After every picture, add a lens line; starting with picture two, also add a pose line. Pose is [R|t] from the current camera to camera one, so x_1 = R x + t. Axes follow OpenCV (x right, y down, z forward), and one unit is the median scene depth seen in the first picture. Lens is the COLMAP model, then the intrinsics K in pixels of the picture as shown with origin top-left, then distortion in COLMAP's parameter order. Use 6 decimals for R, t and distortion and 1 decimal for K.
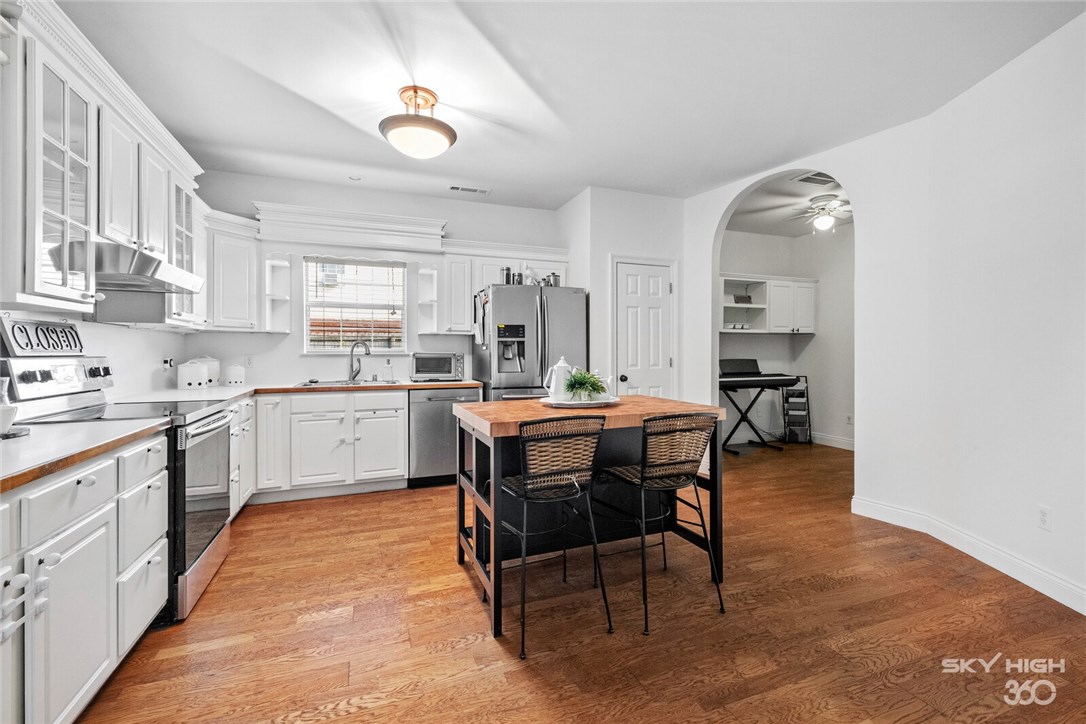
lens RADIAL K [[466.2, 0, 548.3], [0, 466.2, 351.2], [0, 0, 1]] dist [0.004971, -0.000591]
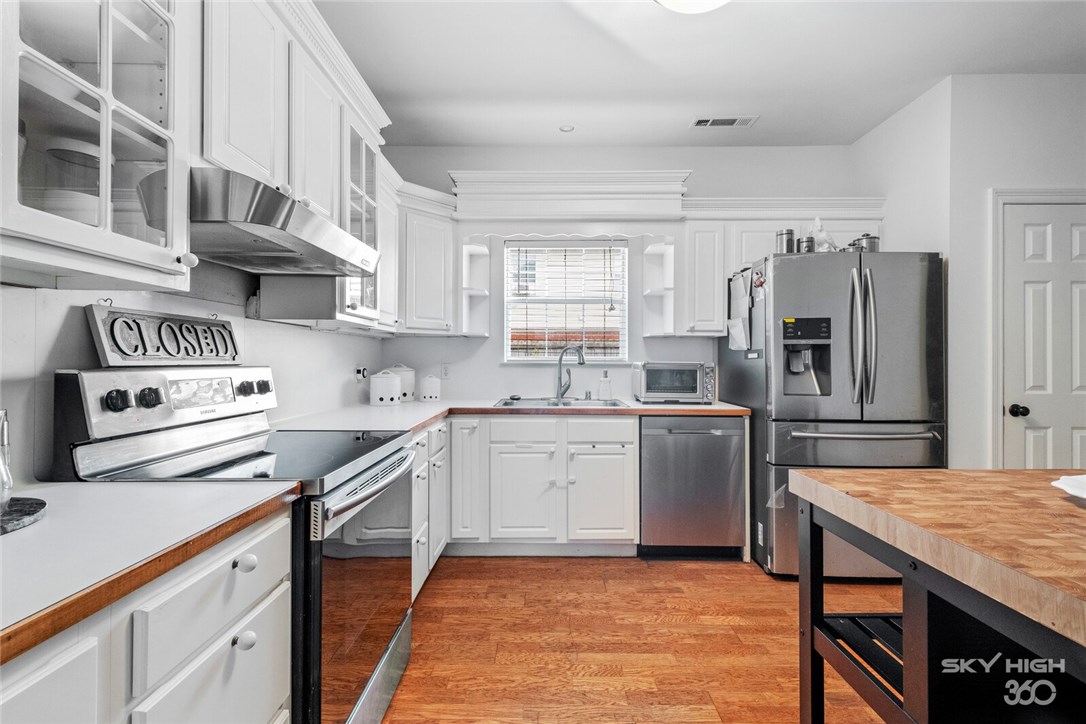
lens RADIAL K [[466.2, 0, 542.1], [0, 466.2, 359.8], [0, 0, 1]] dist [0.004971, -0.000591]
pose [[0.925432, 0.003416, -0.378897, -0.169695], [-0.003750, 0.999993, -0.000144, 0.000019], [0.378894, 0.001554, 0.925439, 0.300328]]
